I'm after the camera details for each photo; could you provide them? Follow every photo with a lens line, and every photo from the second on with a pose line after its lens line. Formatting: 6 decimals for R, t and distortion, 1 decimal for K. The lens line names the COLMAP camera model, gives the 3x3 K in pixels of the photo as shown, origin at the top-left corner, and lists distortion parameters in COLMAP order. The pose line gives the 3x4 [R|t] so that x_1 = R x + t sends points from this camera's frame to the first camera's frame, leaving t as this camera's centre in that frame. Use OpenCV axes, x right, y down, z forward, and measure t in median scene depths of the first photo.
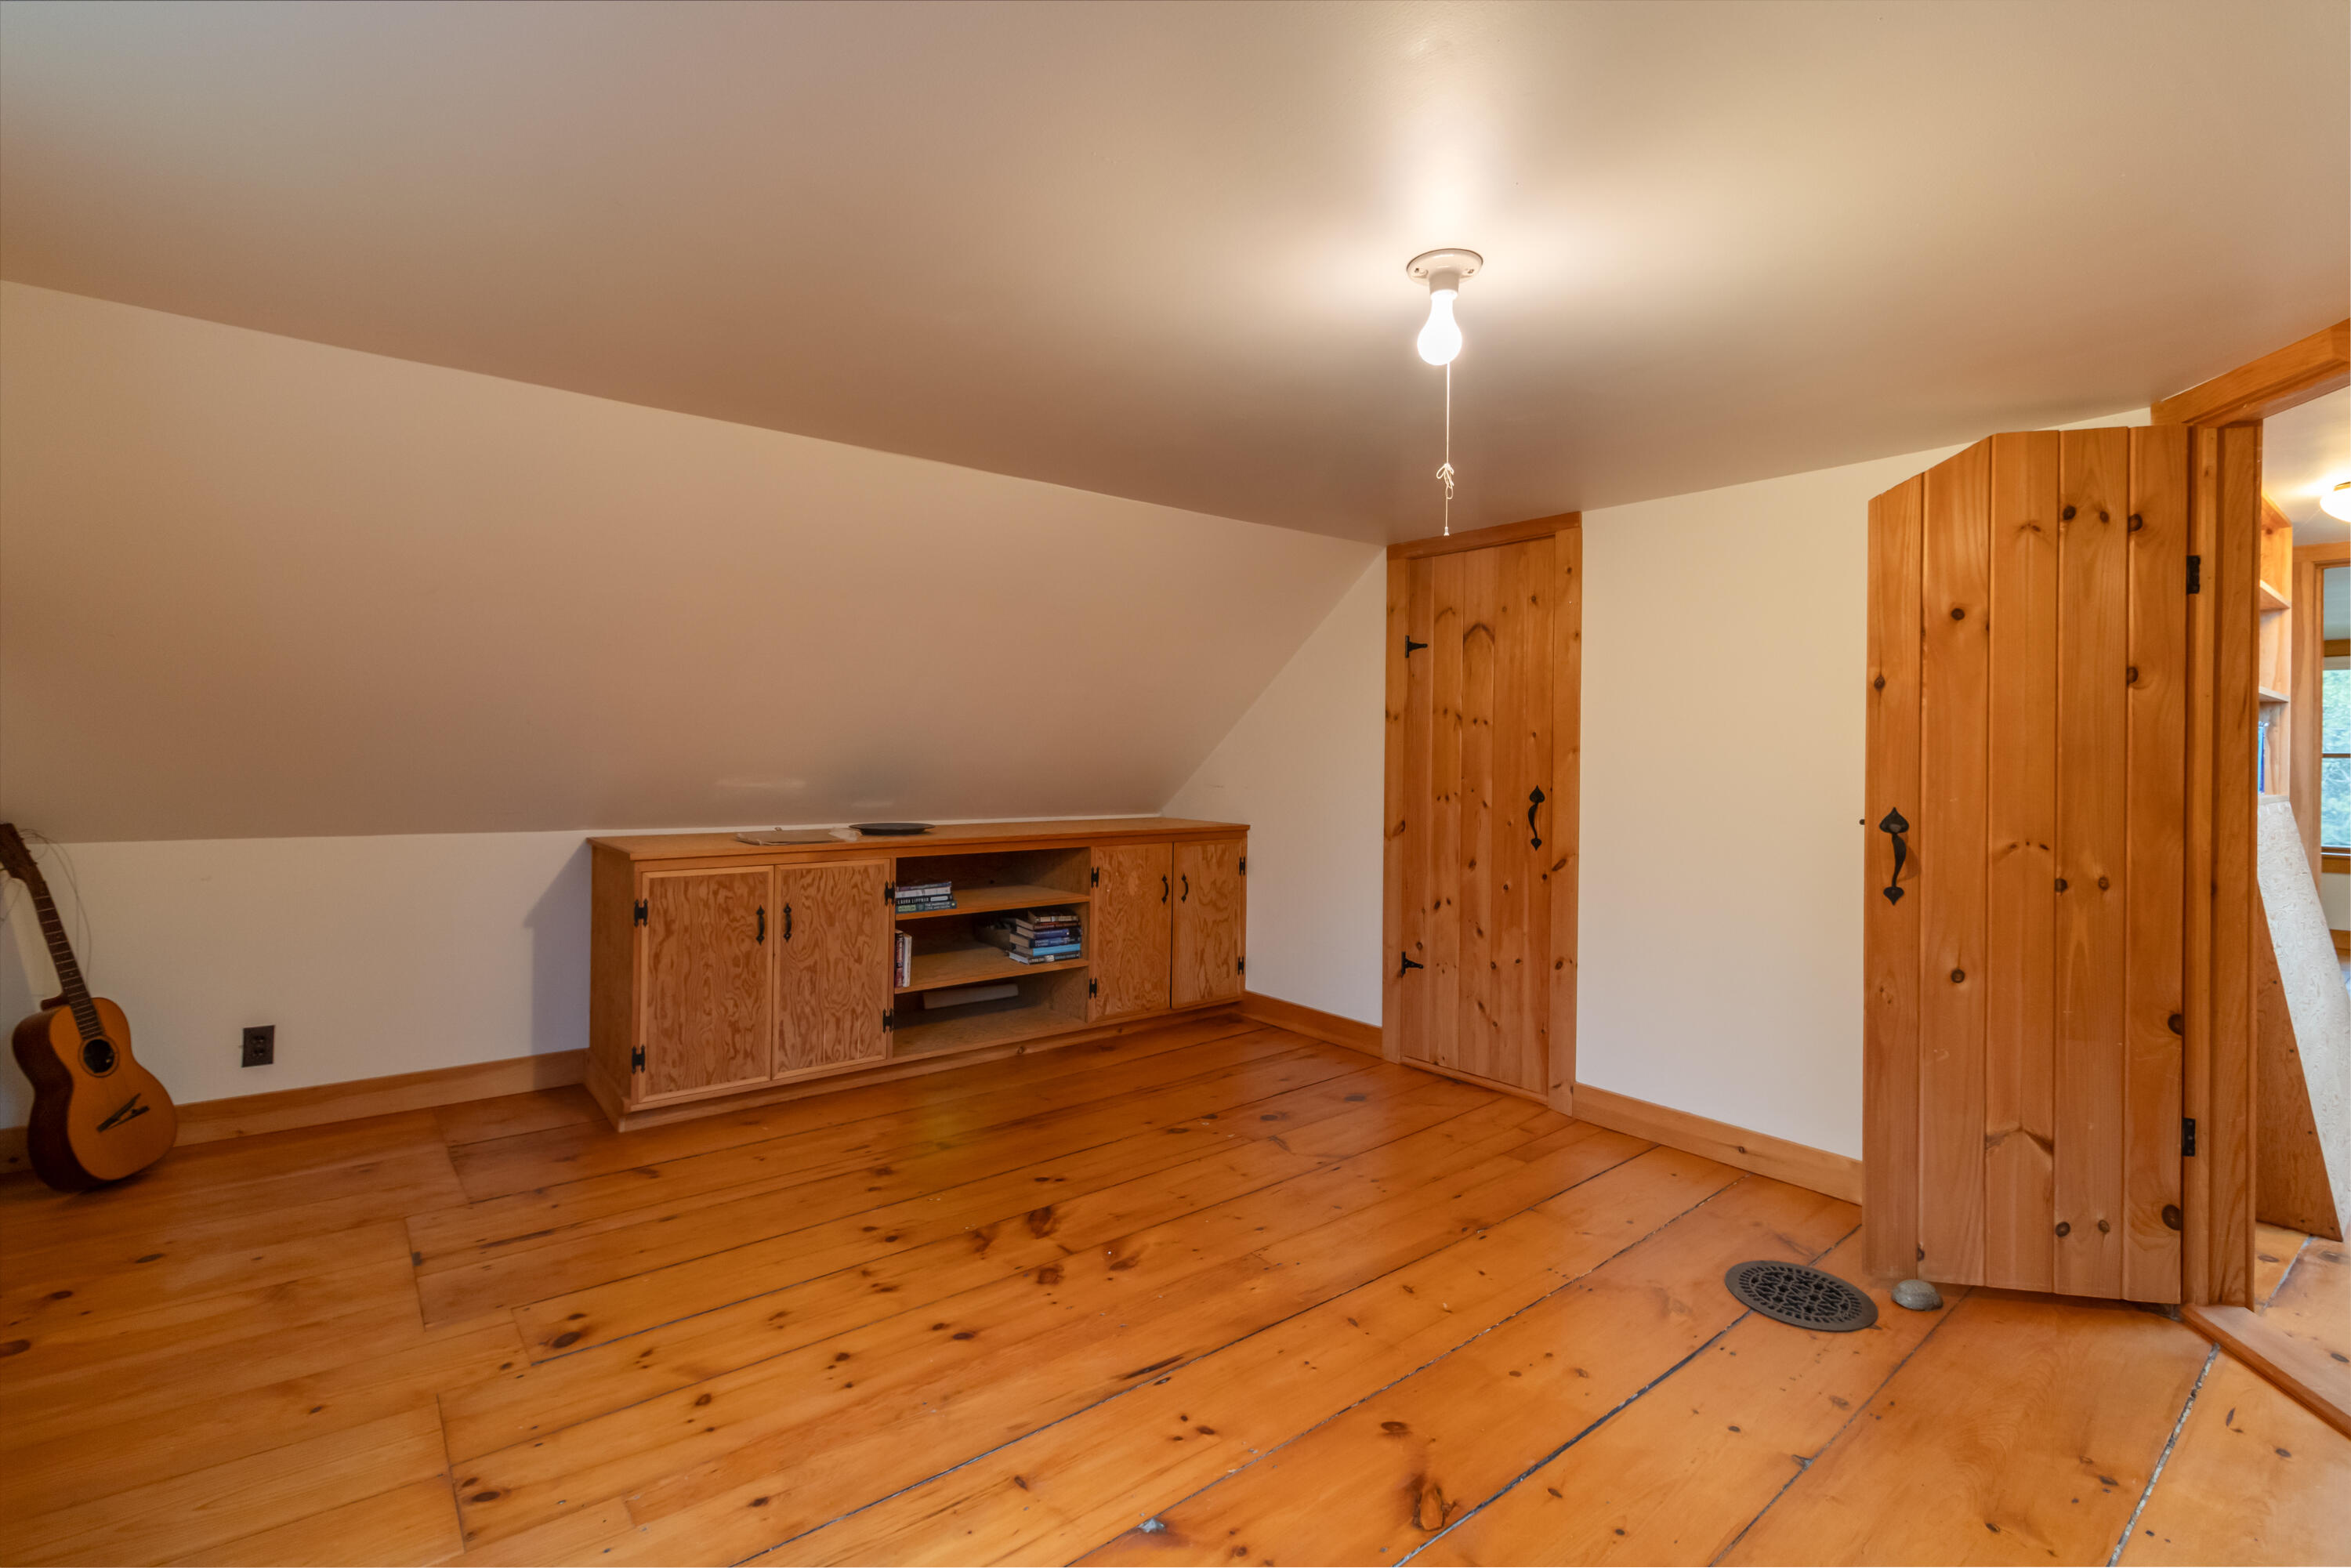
lens RADIAL K [[1120.7, 0, 1188.9], [0, 1120.7, 747.8], [0, 0, 1]] dist [0.001037, 0.000069]
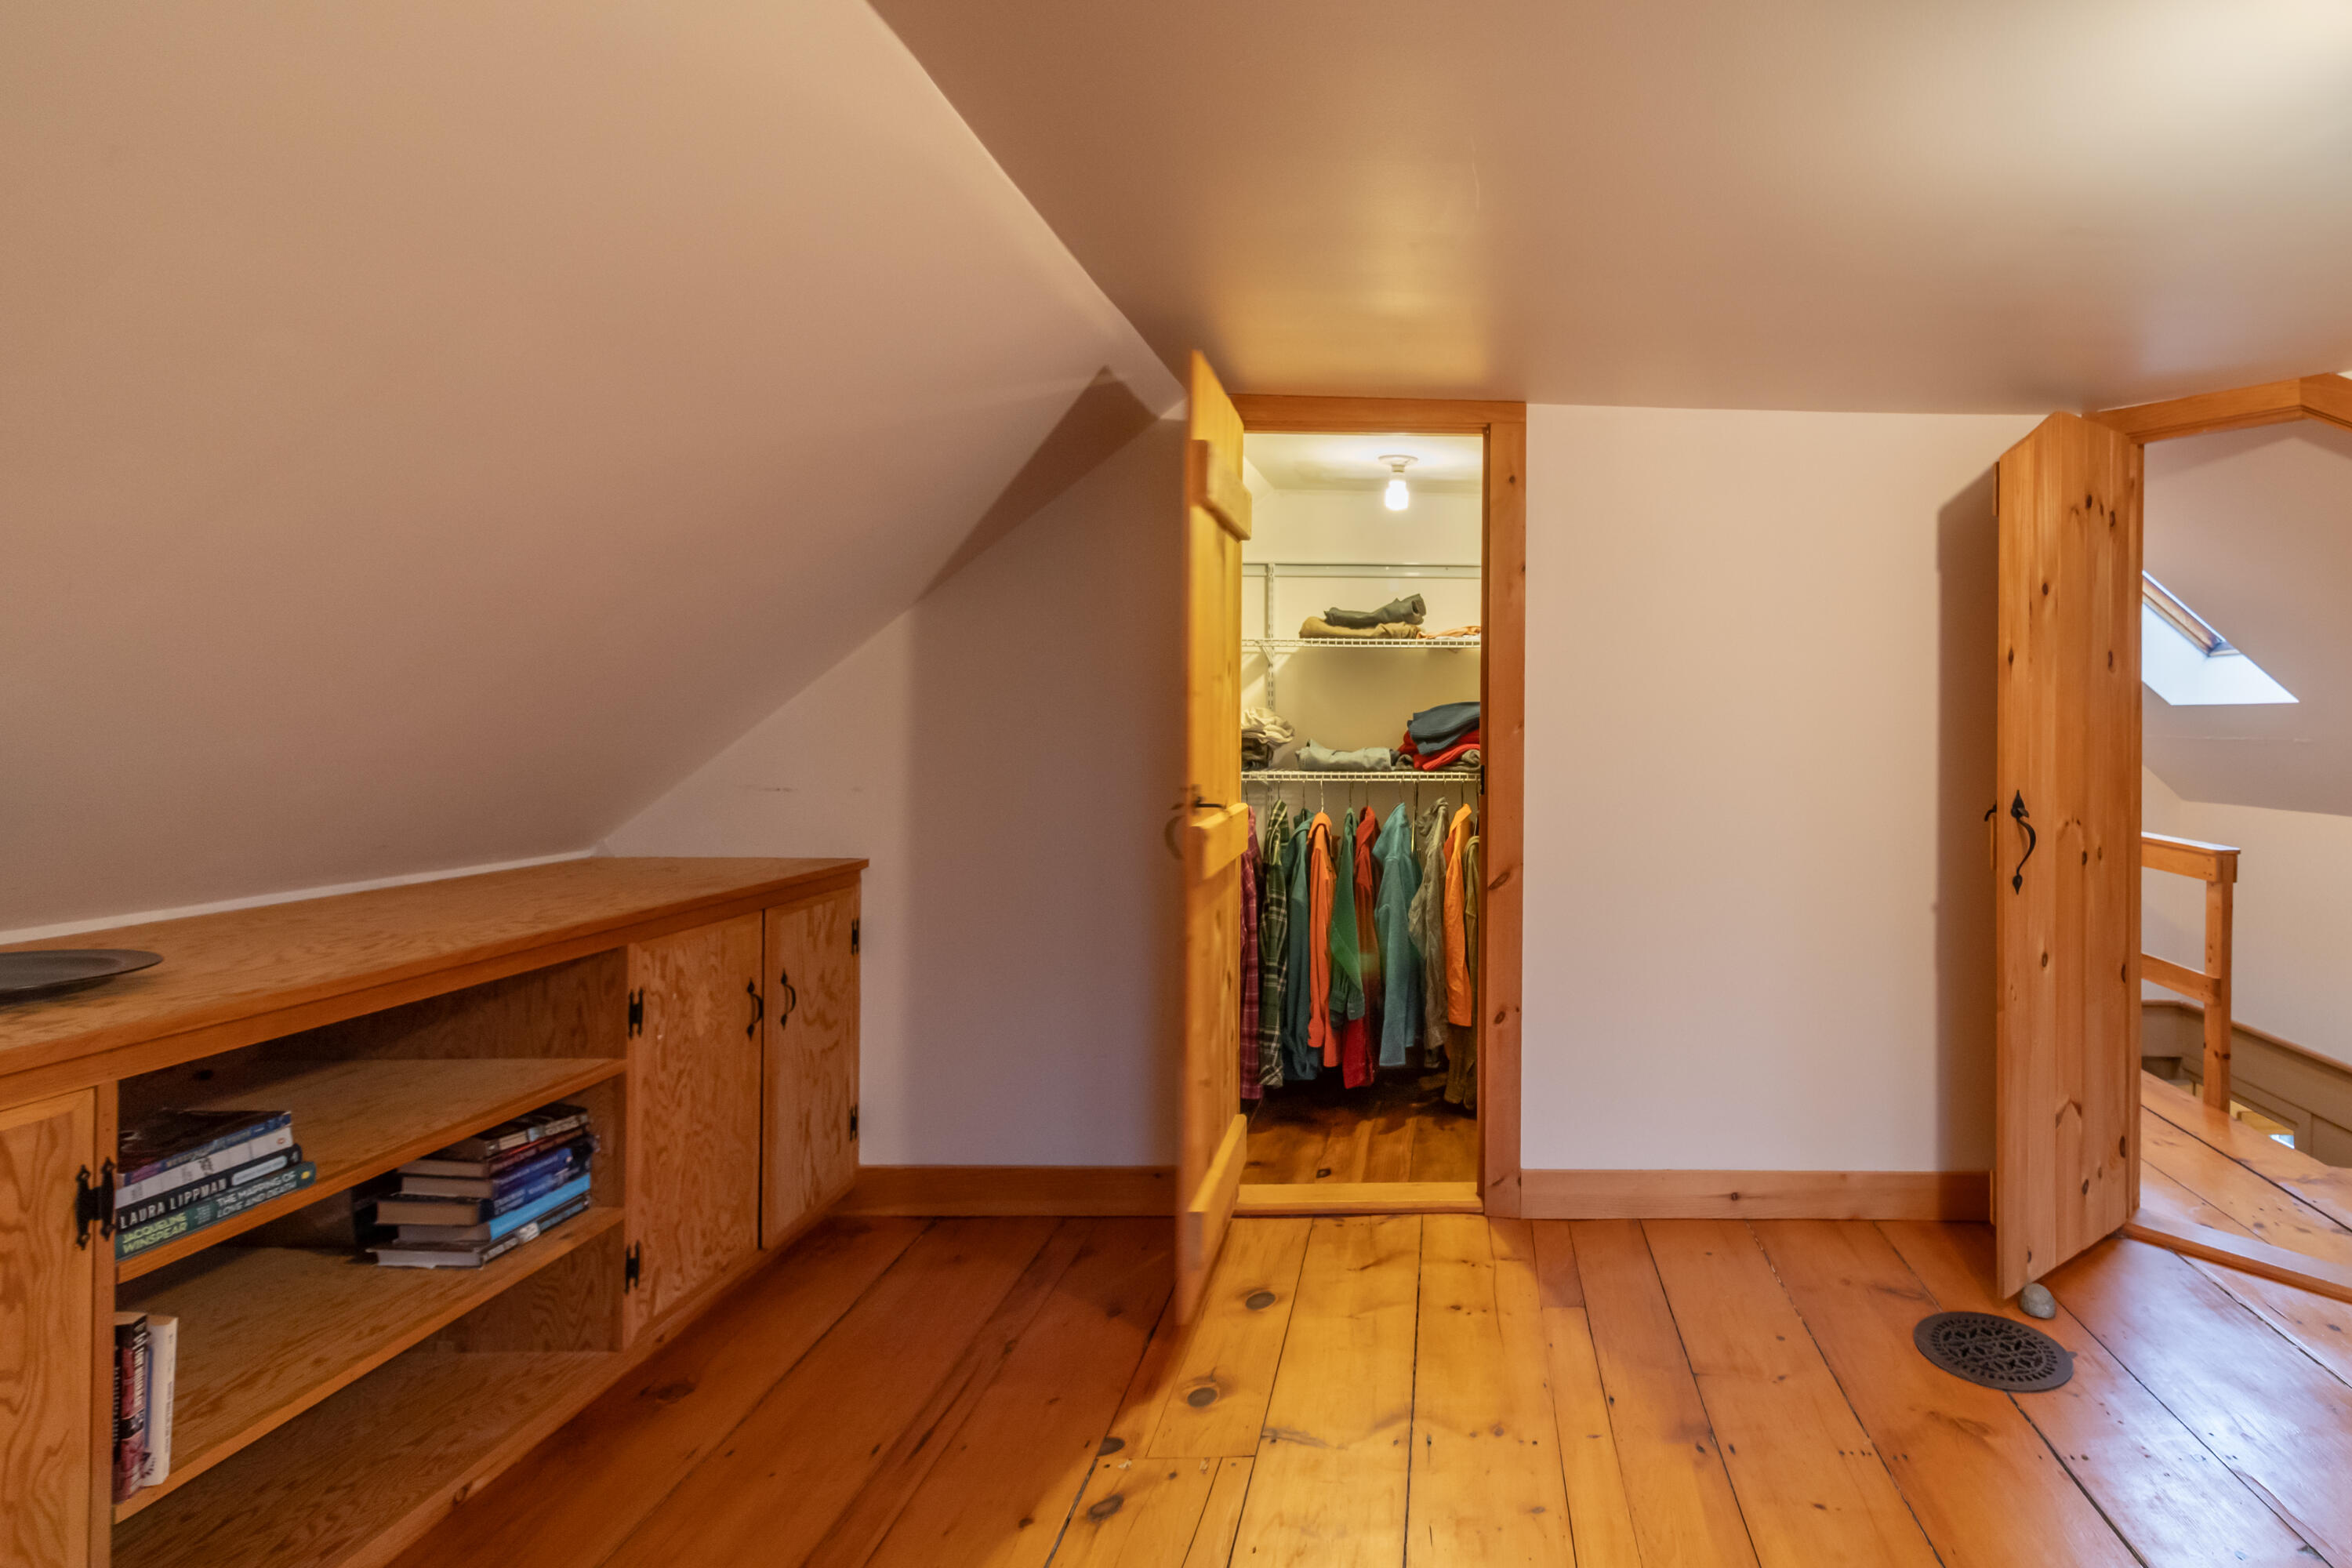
lens RADIAL K [[1248.5, 0, 1176.0], [0, 1248.5, 710.8], [0, 0, 1]] dist [0.002175, 0.000090]
pose [[0.584850, -0.000623, 0.811141, -0.356241], [-0.008579, 0.999939, 0.006953, -0.007872], [-0.811096, -0.011025, 0.584809, 0.543740]]
